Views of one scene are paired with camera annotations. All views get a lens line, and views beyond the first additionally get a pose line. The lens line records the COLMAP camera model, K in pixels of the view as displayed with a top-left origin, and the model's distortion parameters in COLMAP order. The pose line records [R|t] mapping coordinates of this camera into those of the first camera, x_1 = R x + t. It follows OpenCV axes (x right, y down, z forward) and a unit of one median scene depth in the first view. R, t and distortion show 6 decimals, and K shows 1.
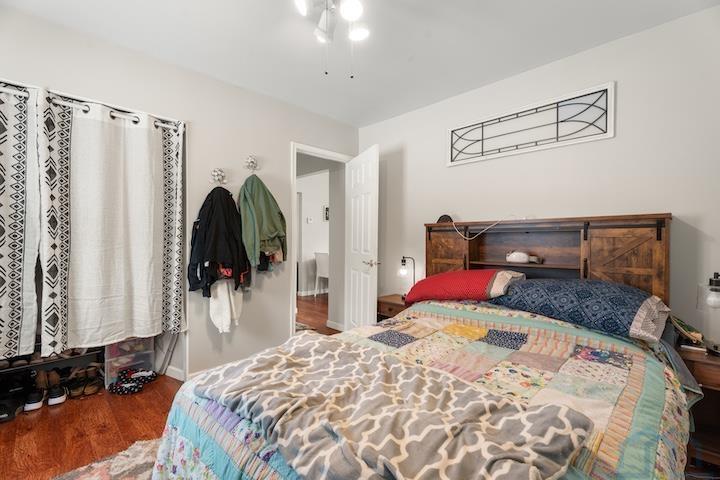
lens RADIAL K [[325.1, 0, 358.1], [0, 325.1, 242.5], [0, 0, 1]] dist [0.004604, 0.000802]
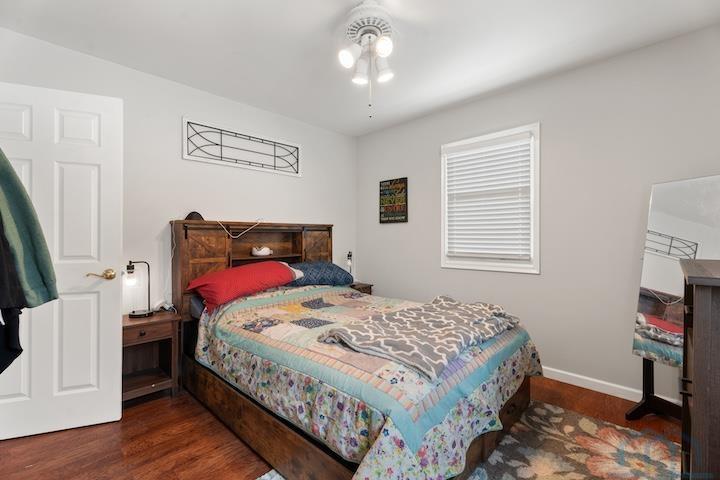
lens RADIAL K [[325.1, 0, 358.5], [0, 325.1, 238.7], [0, 0, 1]] dist [0.004604, 0.000802]
pose [[-0.027429, -0.009324, 0.999580, -0.751980], [0.011069, 0.999892, 0.009631, -0.012448], [-0.999562, 0.011328, -0.027323, 0.607746]]
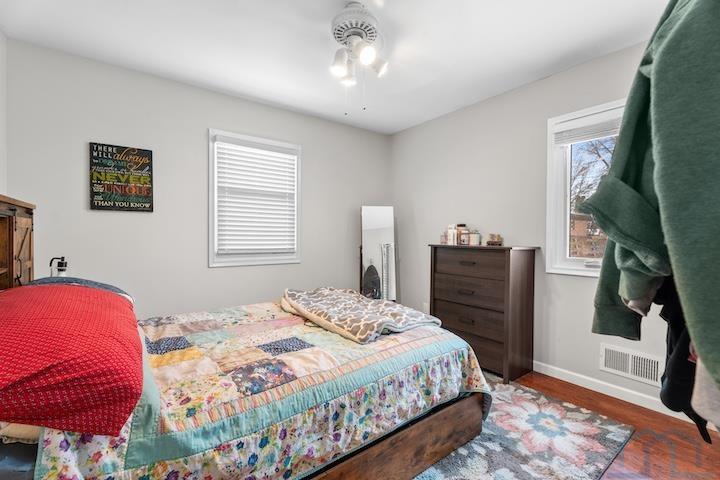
lens RADIAL K [[325.1, 0, 360.7], [0, 325.1, 235.8], [0, 0, 1]] dist [0.004604, 0.000802]
pose [[-0.993795, -0.013588, 0.110396, -0.112598], [-0.012451, 0.999862, 0.010979, -0.012004], [-0.110530, 0.009537, -0.993827, 1.330164]]
